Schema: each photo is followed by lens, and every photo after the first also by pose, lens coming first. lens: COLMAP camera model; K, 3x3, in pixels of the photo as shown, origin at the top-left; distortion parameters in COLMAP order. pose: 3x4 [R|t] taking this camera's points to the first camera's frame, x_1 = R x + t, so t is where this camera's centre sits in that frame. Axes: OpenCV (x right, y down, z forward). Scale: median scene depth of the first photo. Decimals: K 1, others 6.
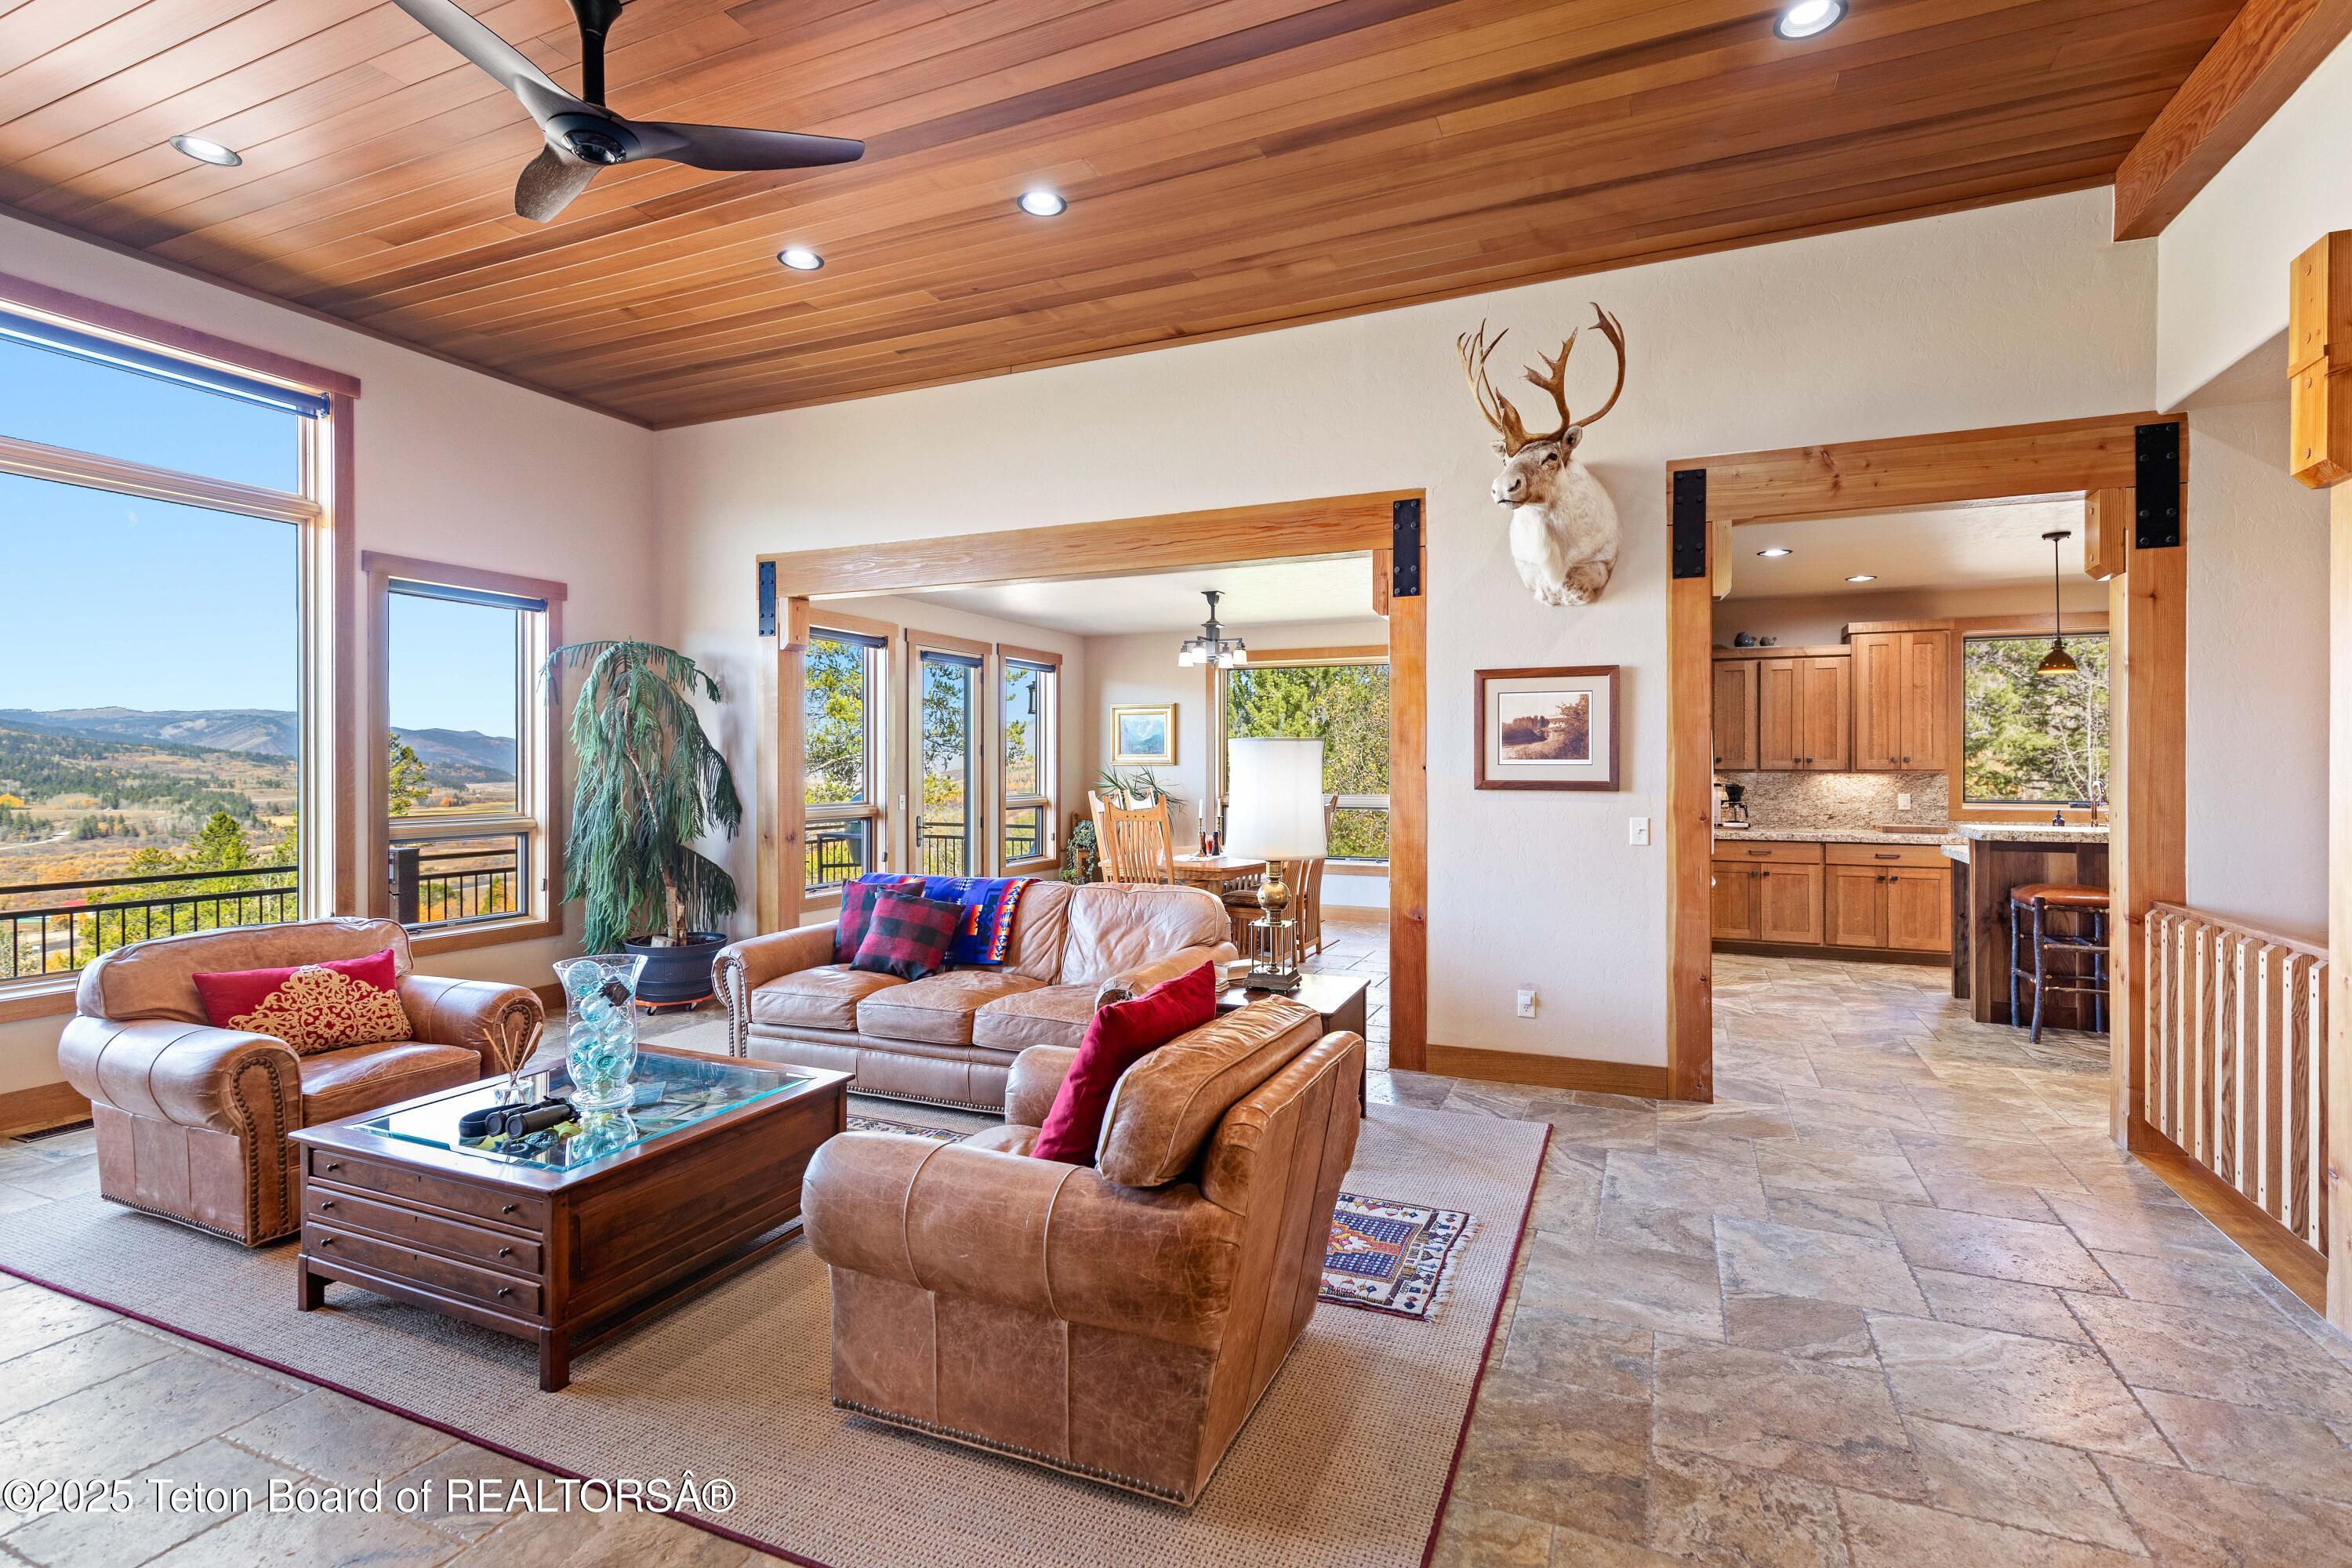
lens RADIAL K [[1086.5, 0, 1177.8], [0, 1086.5, 772.9], [0, 0, 1]] dist [0.005326, -0.000240]
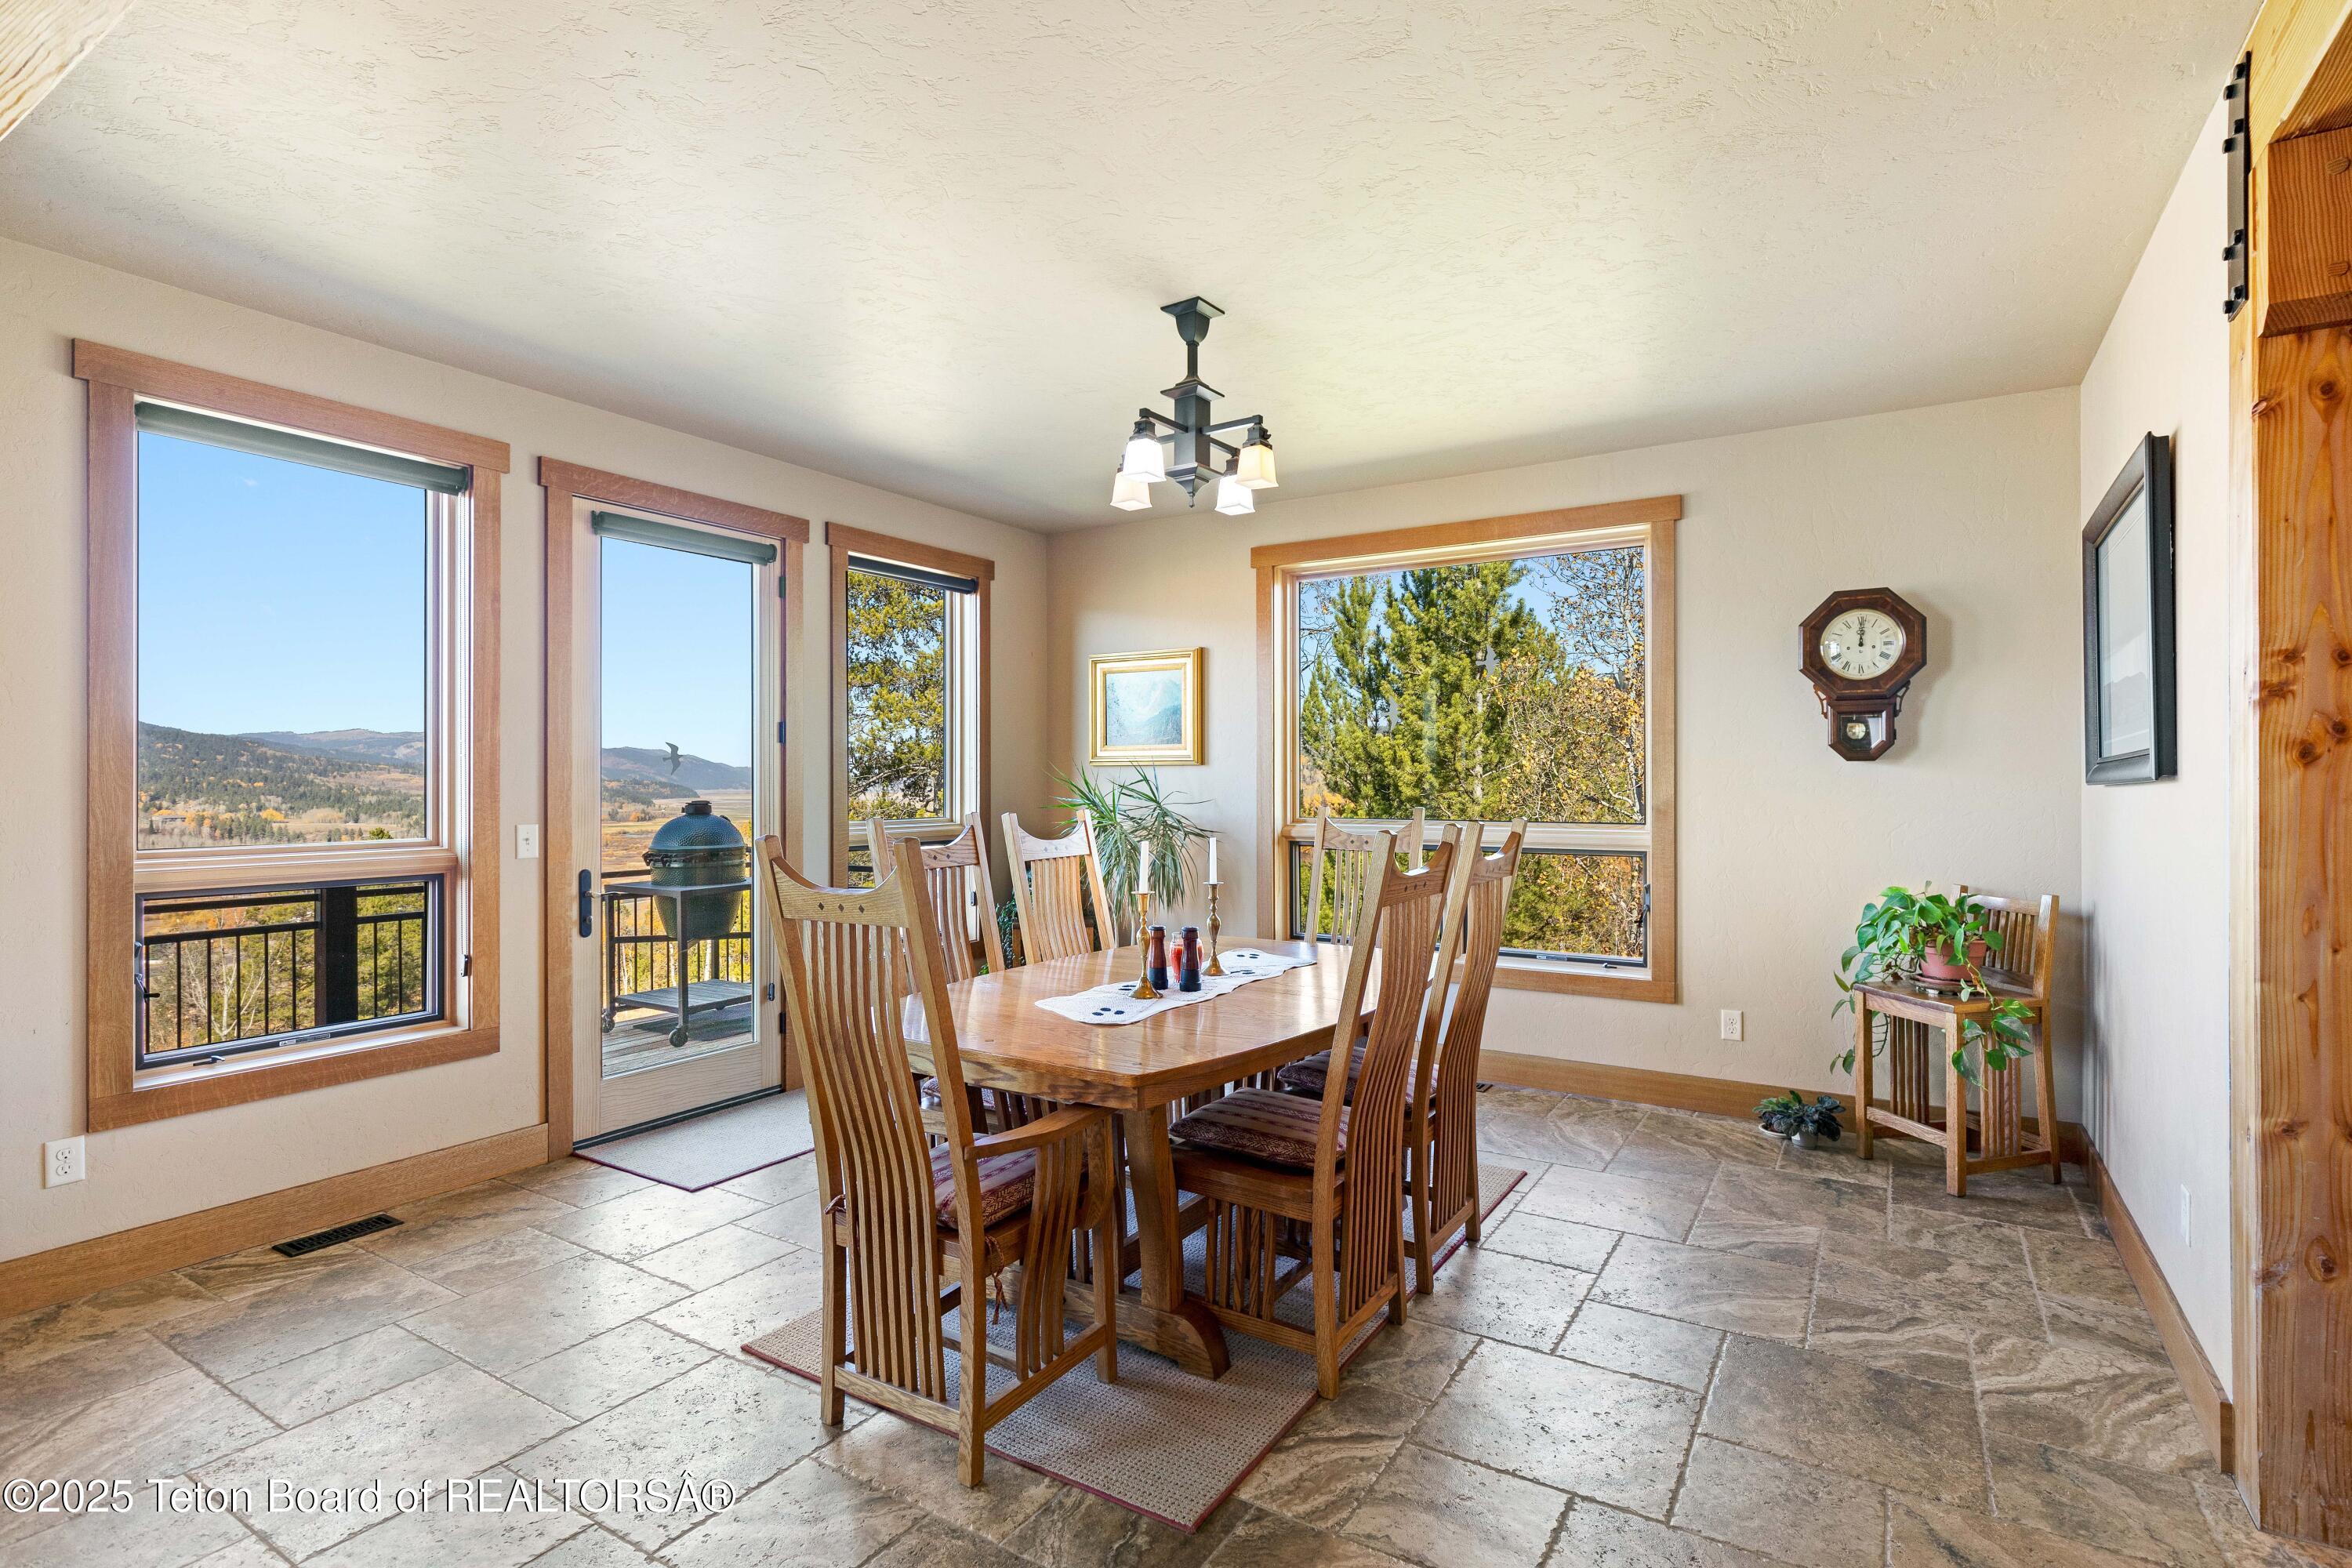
lens RADIAL K [[1122.5, 0, 1193.5], [0, 1122.5, 787.3], [0, 0, 1]] dist [0.001494, 0.000185]
pose [[0.991248, -0.000812, -0.132009, 0.065744], [0.000599, 0.999998, -0.001653, 0.004543], [0.132010, 0.001559, 0.991247, 0.460462]]
